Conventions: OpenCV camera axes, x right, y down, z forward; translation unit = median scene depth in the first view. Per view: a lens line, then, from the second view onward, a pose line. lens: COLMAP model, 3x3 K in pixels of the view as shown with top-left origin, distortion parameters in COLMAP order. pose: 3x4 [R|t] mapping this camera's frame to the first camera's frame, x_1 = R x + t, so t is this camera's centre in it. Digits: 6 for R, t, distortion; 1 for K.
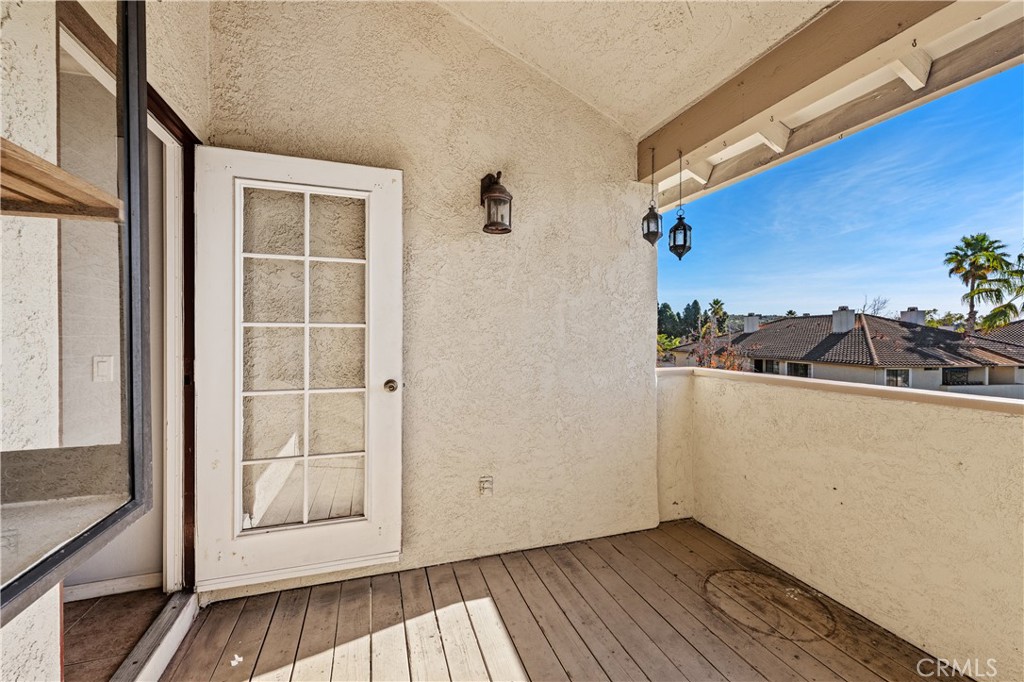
lens RADIAL K [[417.9, 0, 513.5], [0, 417.9, 336.7], [0, 0, 1]] dist [0.000433, 0.000191]
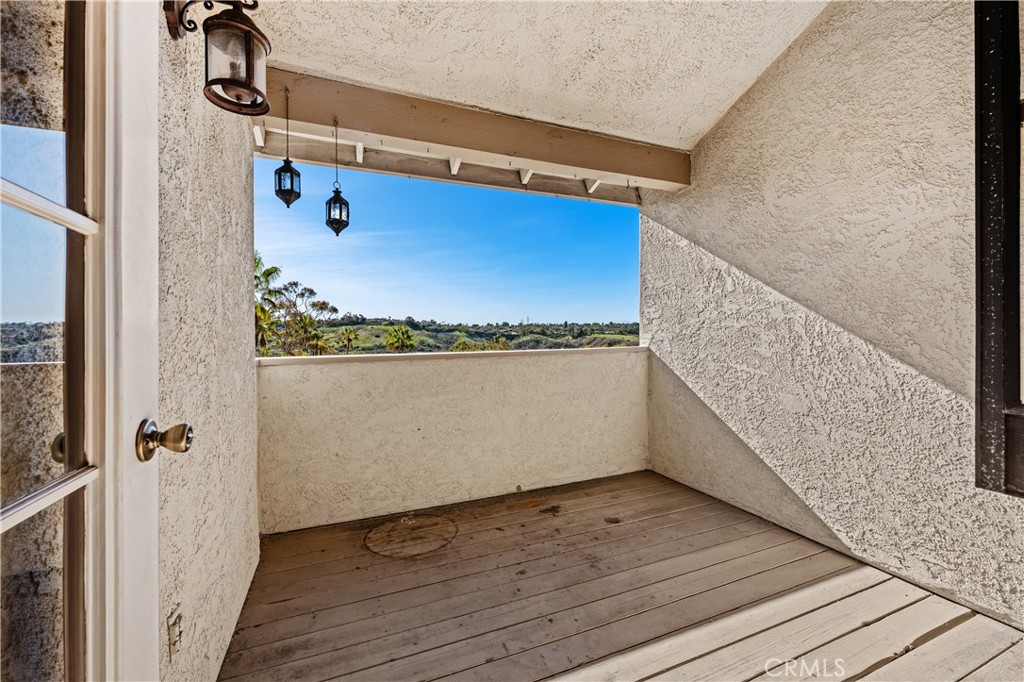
lens RADIAL K [[415.0, 0, 512.7], [0, 415.0, 332.1], [0, 0, 1]] dist [-0.000053, -0.000015]
pose [[-0.056717, -0.000098, 0.998390, -0.547726], [0.014569, 0.999893, 0.000926, 0.036140], [-0.998284, 0.014598, -0.056710, 0.659749]]
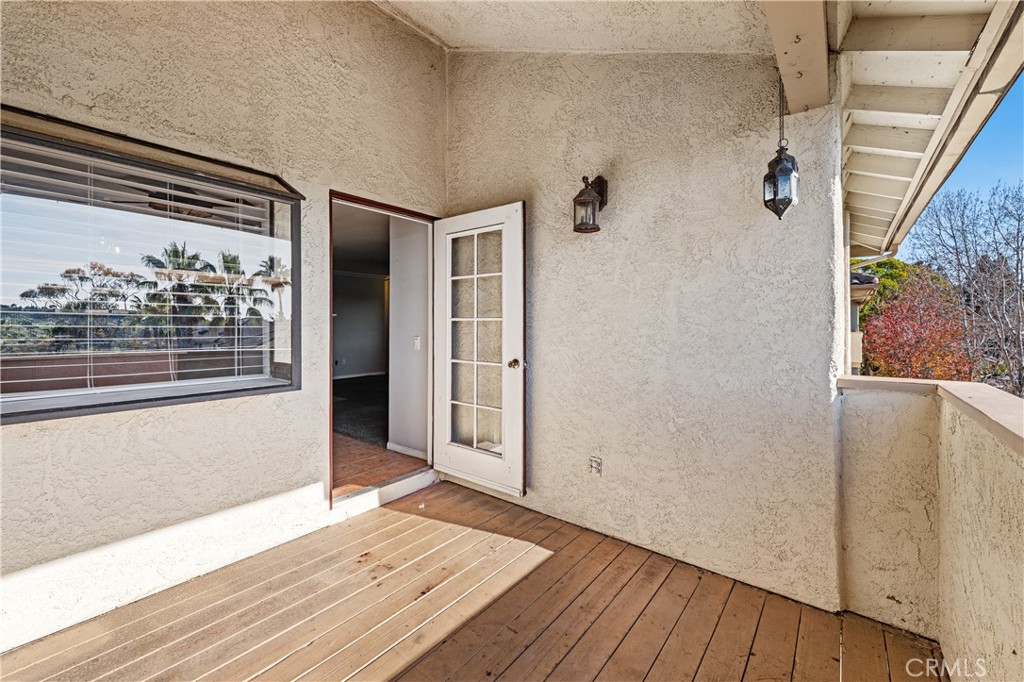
lens RADIAL K [[419.3, 0, 512.1], [0, 419.3, 324.1], [0, 0, 1]] dist [-0.001073, -0.000151]
pose [[0.541932, -0.005705, -0.840403, 0.738222], [-0.004975, 0.999938, -0.009996, 0.003768], [0.840407, 0.009598, 0.541870, 0.233053]]
